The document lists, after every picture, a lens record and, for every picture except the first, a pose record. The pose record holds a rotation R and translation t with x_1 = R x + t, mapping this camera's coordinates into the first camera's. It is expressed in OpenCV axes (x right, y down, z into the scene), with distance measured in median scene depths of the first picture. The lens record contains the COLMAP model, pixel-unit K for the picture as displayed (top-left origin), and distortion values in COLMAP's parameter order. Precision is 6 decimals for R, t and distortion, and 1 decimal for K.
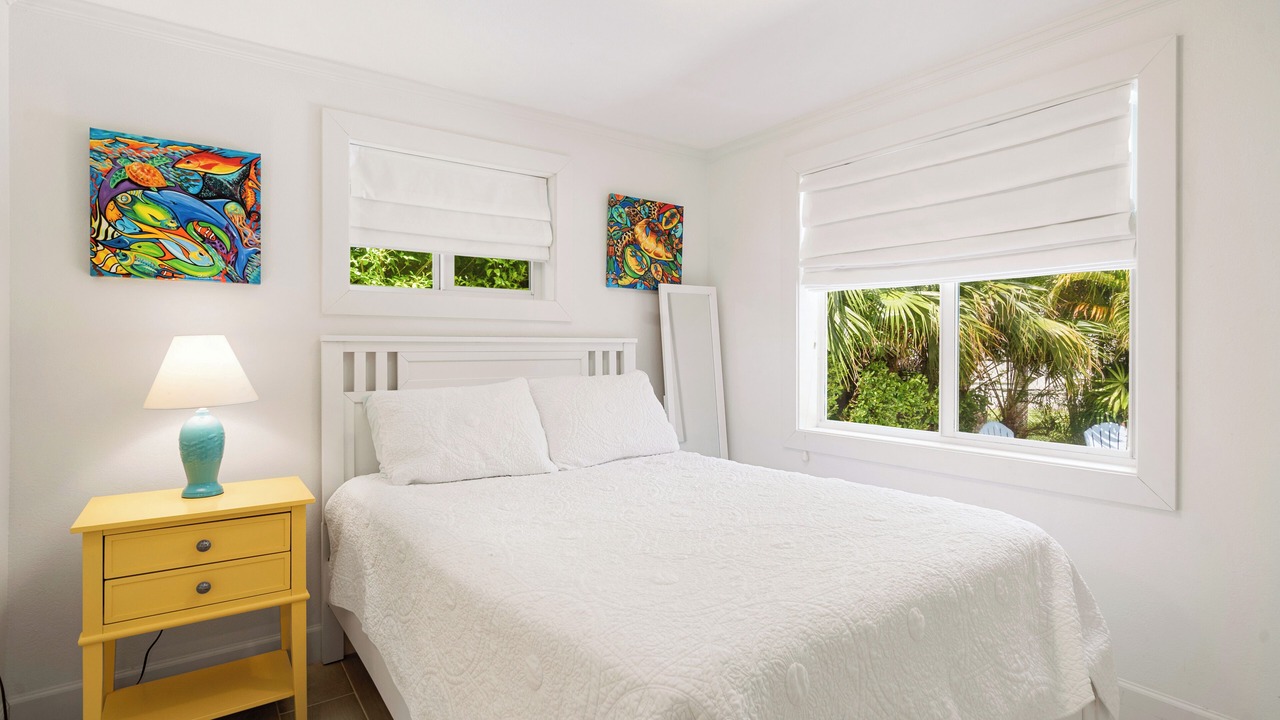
lens RADIAL K [[586.7, 0, 637.2], [0, 586.7, 354.3], [0, 0, 1]] dist [-0.000226, 0.001303]
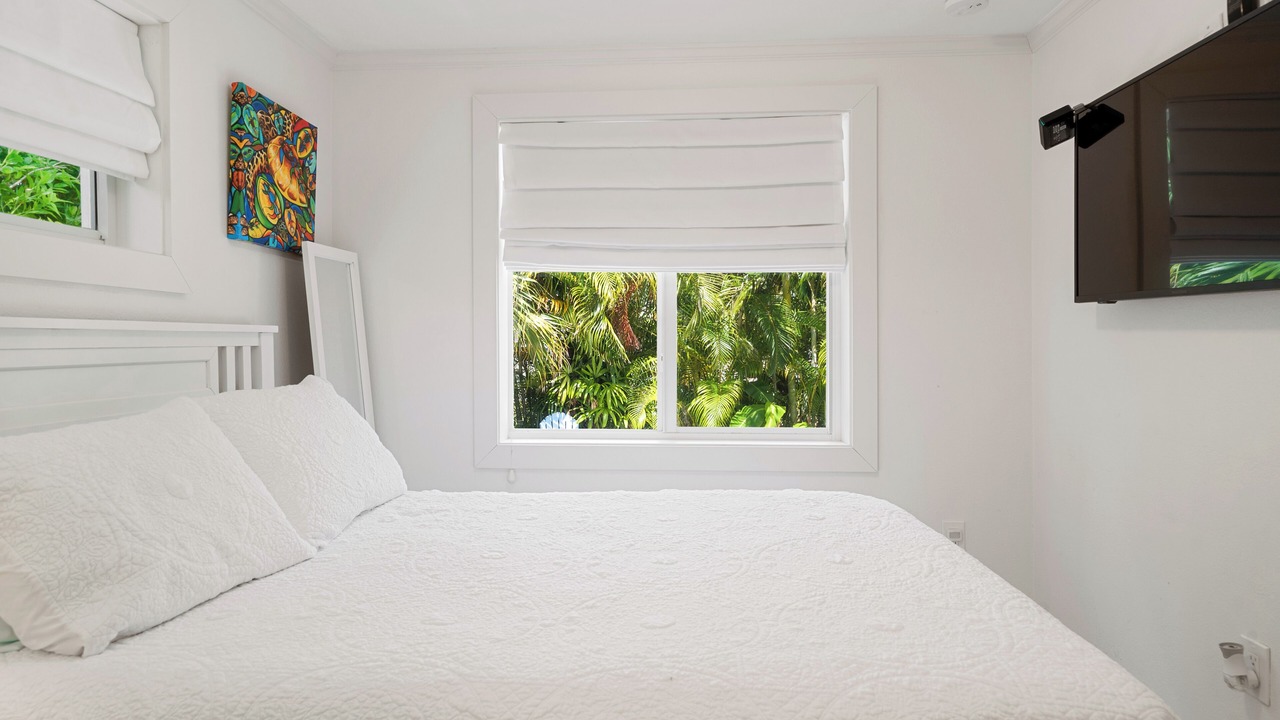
lens RADIAL K [[726.2, 0, 638.5], [0, 726.2, 352.5], [0, 0, 1]] dist [0.005377, 0.003066]
pose [[0.681431, -0.011501, 0.731792, -0.313028], [0.006868, 0.999933, 0.009319, -0.002966], [-0.731850, -0.001324, 0.681465, 0.195179]]
